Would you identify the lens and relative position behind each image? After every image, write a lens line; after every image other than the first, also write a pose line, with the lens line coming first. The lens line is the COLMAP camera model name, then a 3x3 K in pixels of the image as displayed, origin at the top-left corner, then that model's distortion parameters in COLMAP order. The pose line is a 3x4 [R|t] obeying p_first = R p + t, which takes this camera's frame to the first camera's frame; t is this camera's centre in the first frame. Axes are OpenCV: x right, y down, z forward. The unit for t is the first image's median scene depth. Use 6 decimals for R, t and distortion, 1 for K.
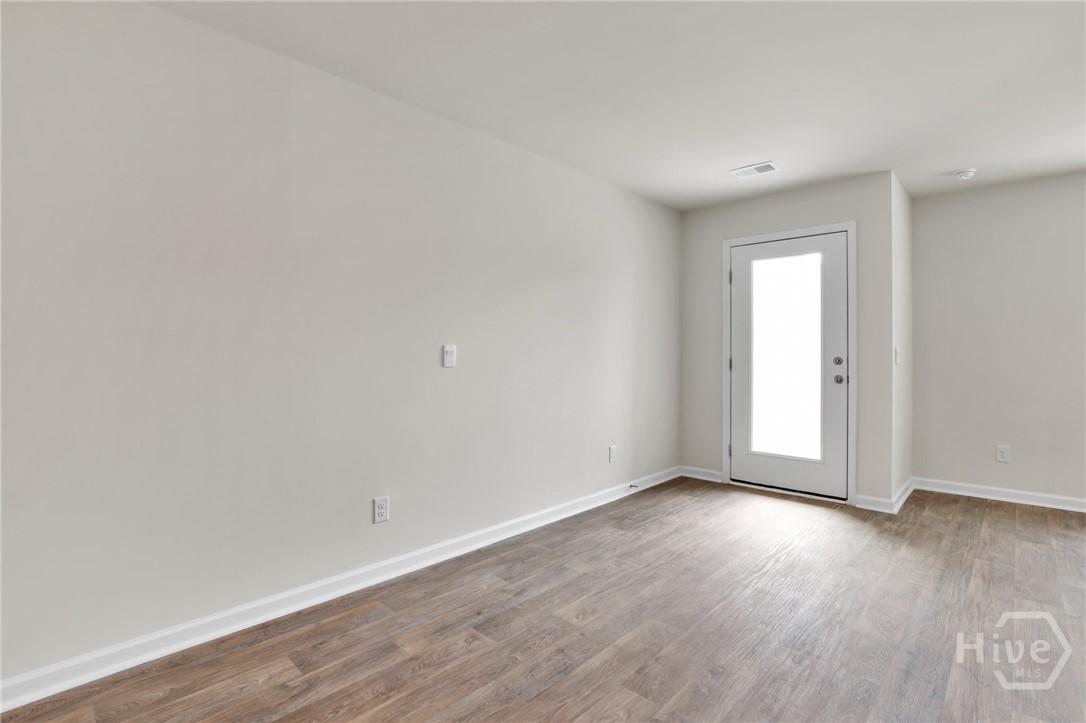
lens RADIAL K [[517.3, 0, 580.4], [0, 517.3, 340.0], [0, 0, 1]] dist [0.025311, 0.001016]
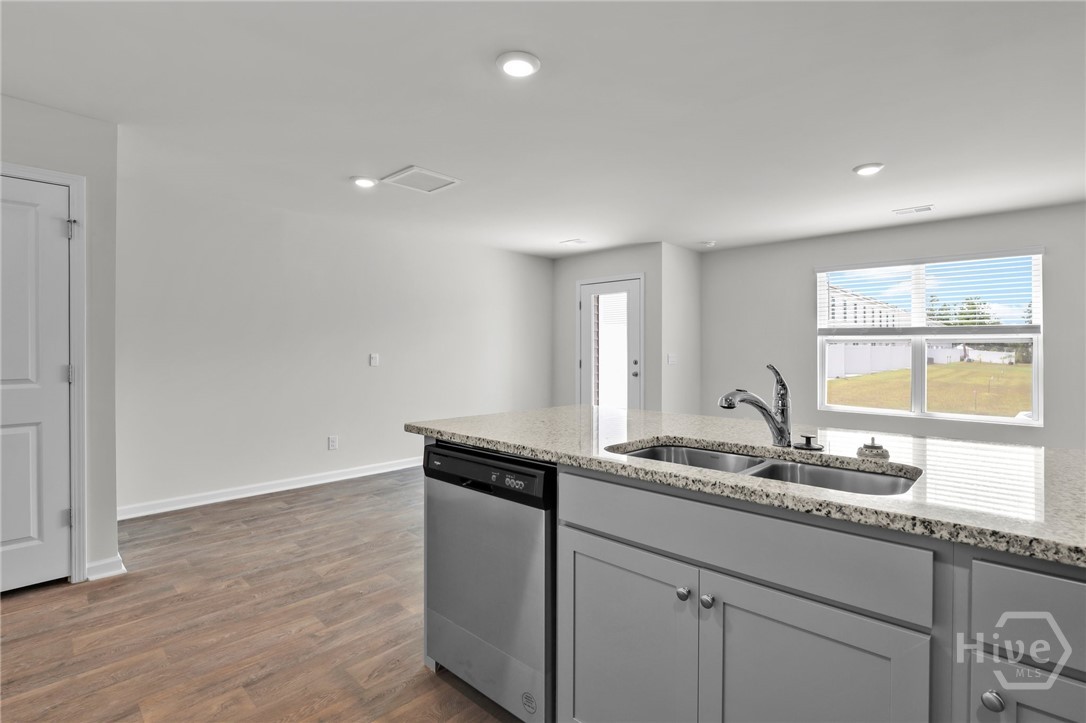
lens RADIAL K [[500.7, 0, 550.8], [0, 500.7, 354.4], [0, 0, 1]] dist [-0.018990, 0.000838]
pose [[0.998374, 0.000079, -0.057003, 0.285596], [0.001681, 0.999523, 0.030833, -0.025680], [0.056978, -0.030879, 0.997898, -0.436191]]
